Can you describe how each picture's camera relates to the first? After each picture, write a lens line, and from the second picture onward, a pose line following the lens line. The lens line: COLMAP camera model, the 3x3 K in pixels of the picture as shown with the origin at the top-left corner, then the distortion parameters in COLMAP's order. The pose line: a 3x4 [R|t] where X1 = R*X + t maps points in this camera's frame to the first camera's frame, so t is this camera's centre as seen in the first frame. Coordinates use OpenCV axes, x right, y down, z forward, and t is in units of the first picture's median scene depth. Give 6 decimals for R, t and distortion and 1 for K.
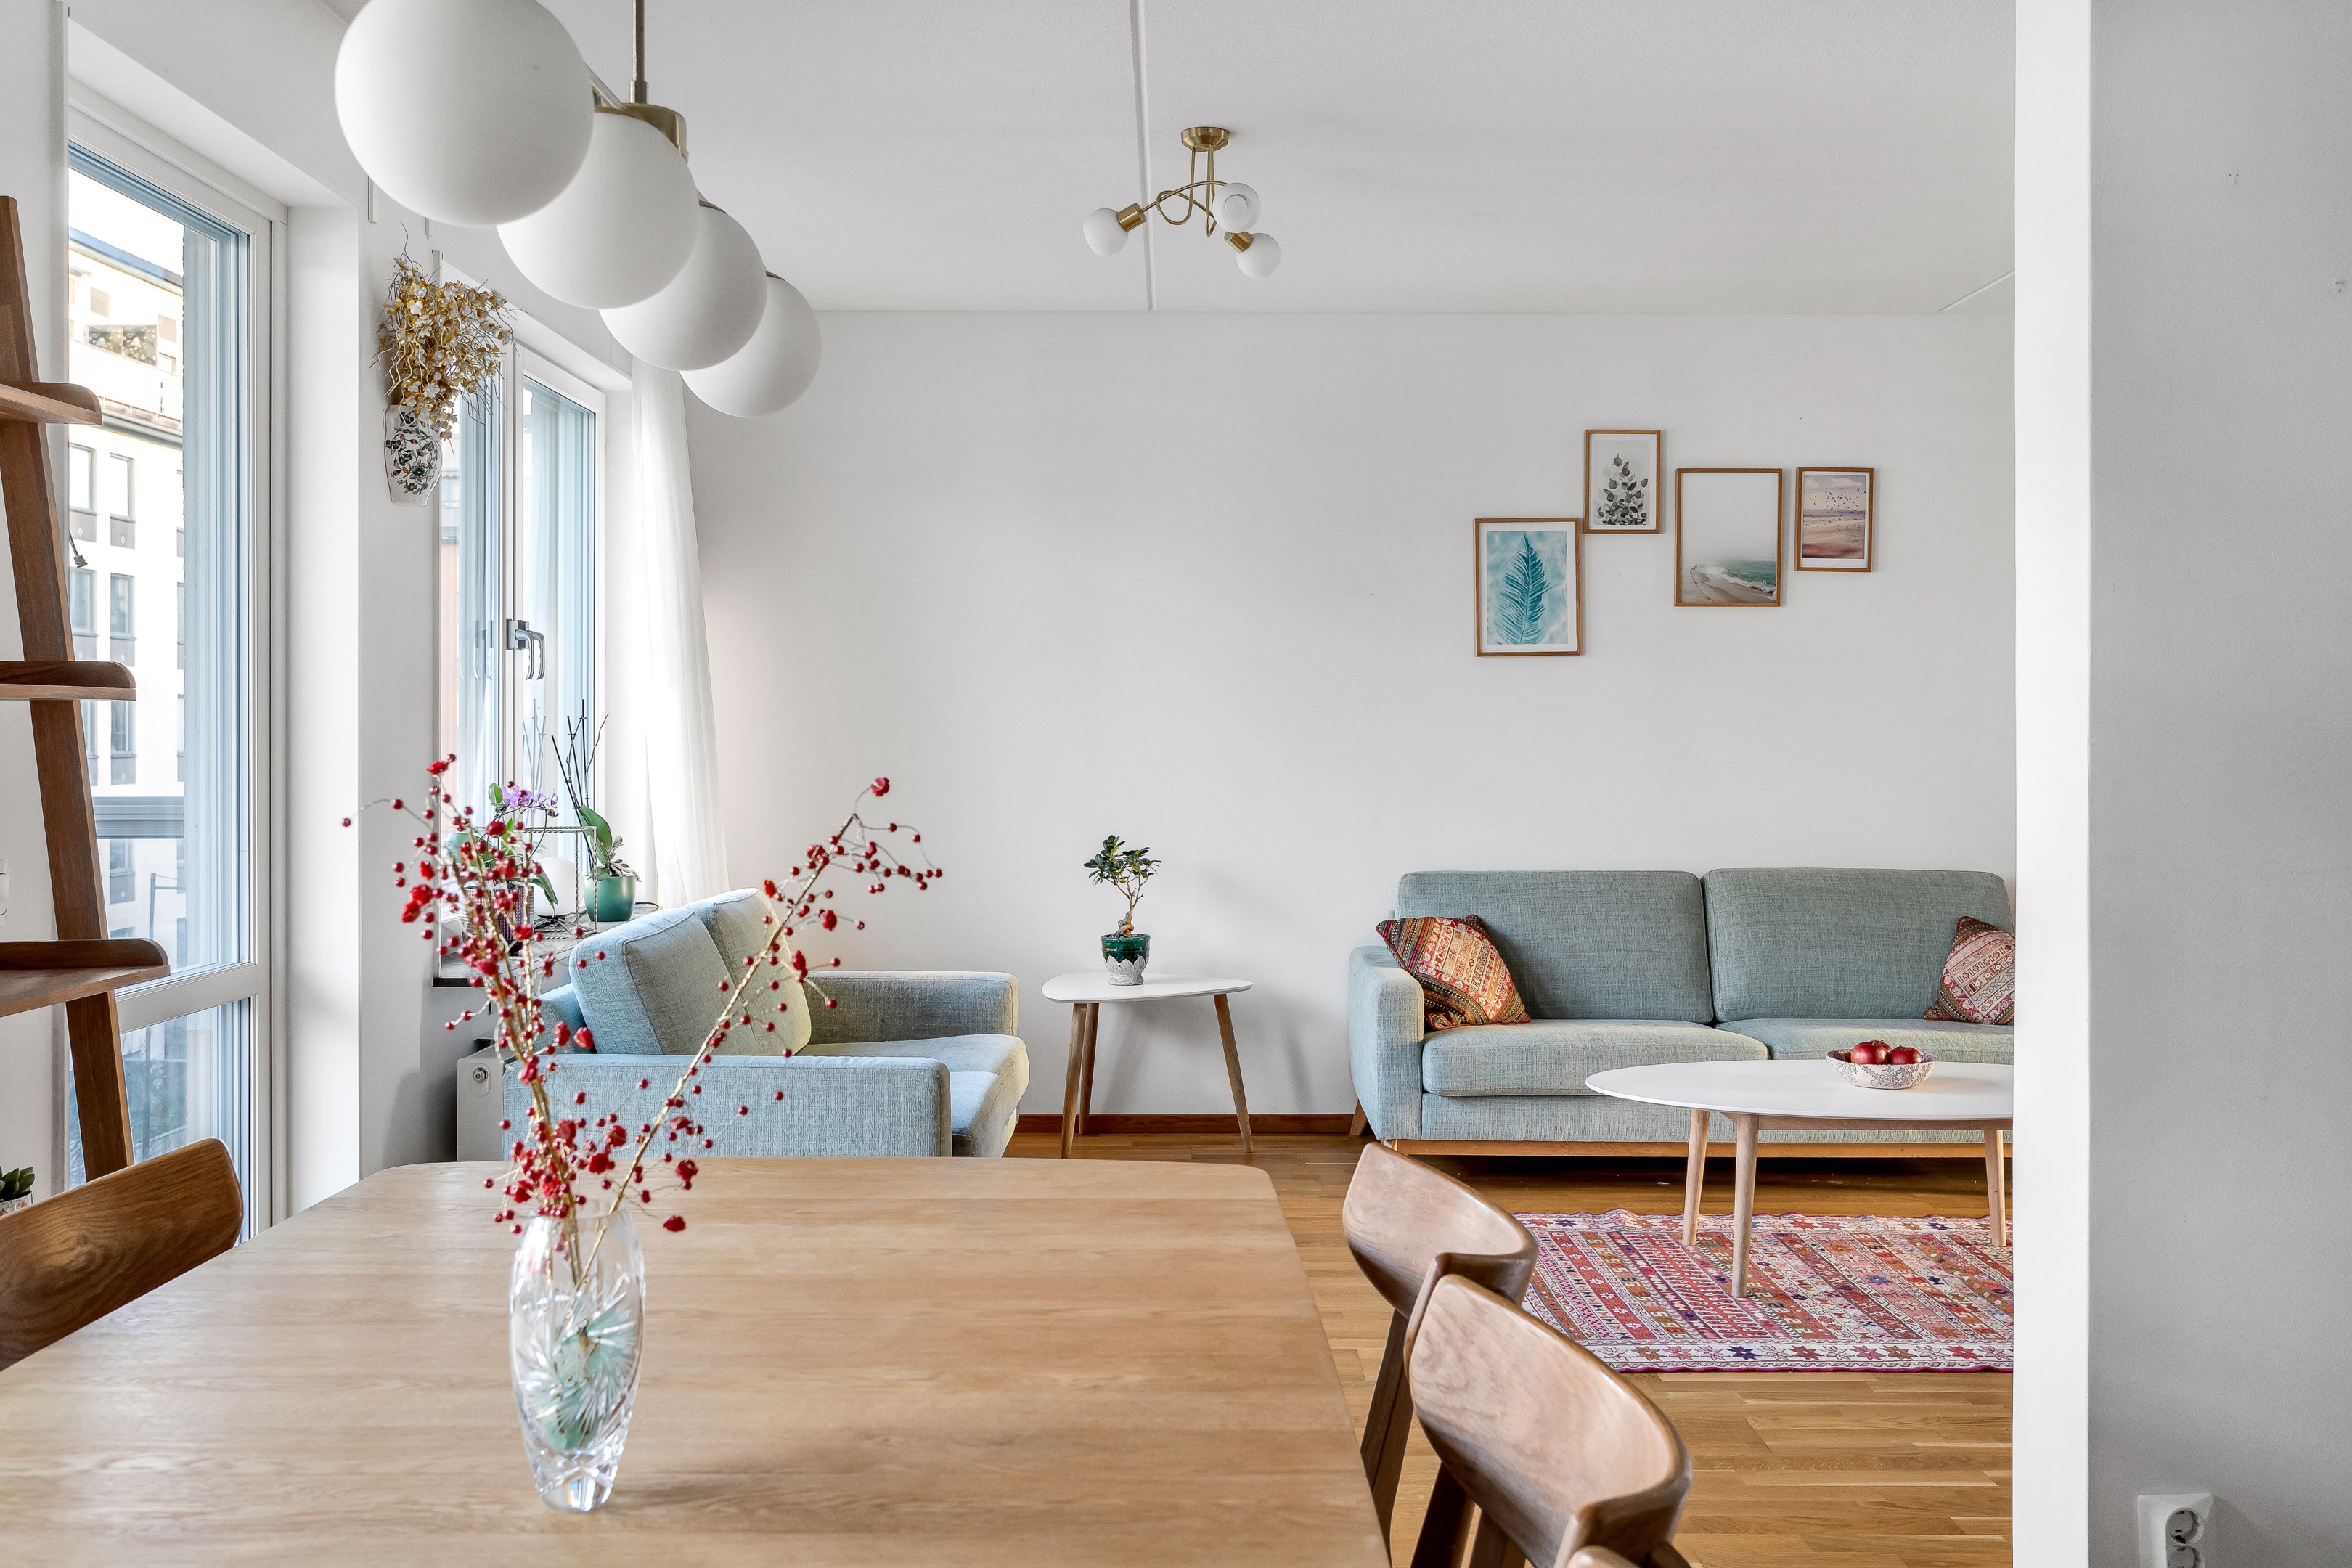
lens RADIAL K [[1974.4, 0, 1171.4], [0, 1974.4, 740.7], [0, 0, 1]] dist [0.005212, -0.000206]
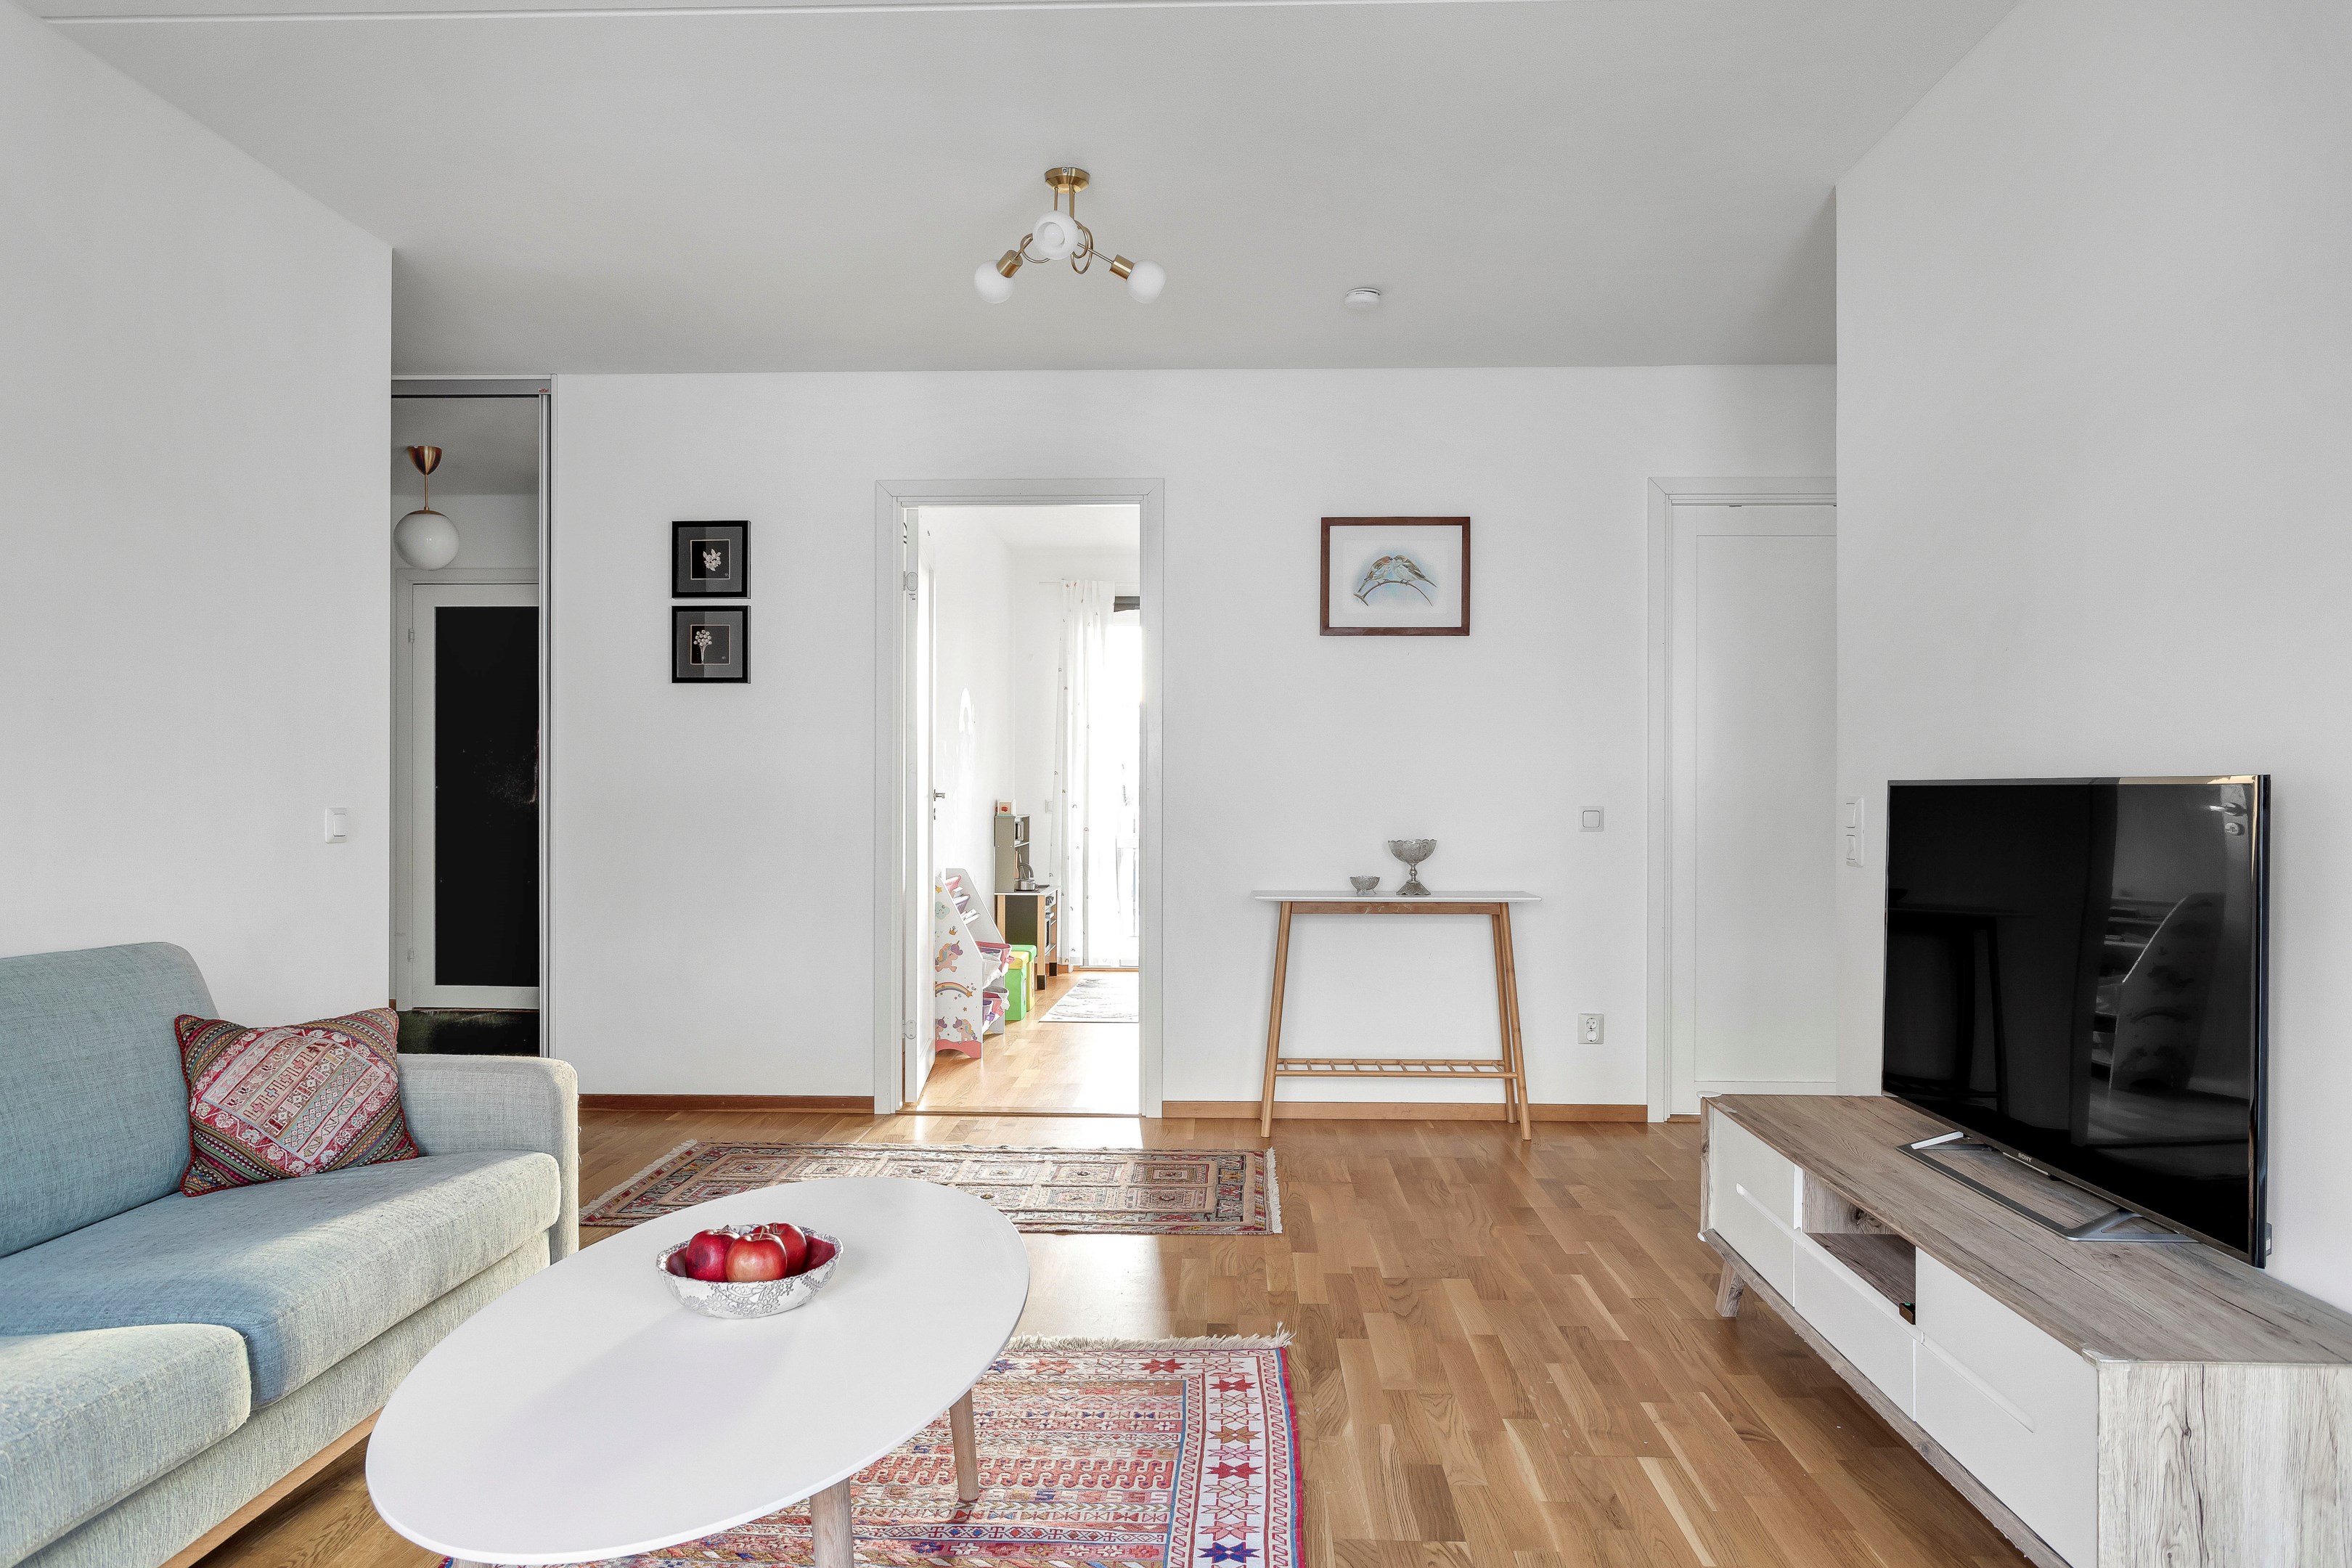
lens RADIAL K [[1528.1, 0, 1176.0], [0, 1528.1, 784.0], [0, 0, 1]] dist [-0.002727, -0.001043]
pose [[0.027229, 0.000424, 0.999629, -0.068535], [0.002689, 0.999996, -0.000498, 0.017046], [-0.999626, 0.002701, 0.027228, 0.666182]]
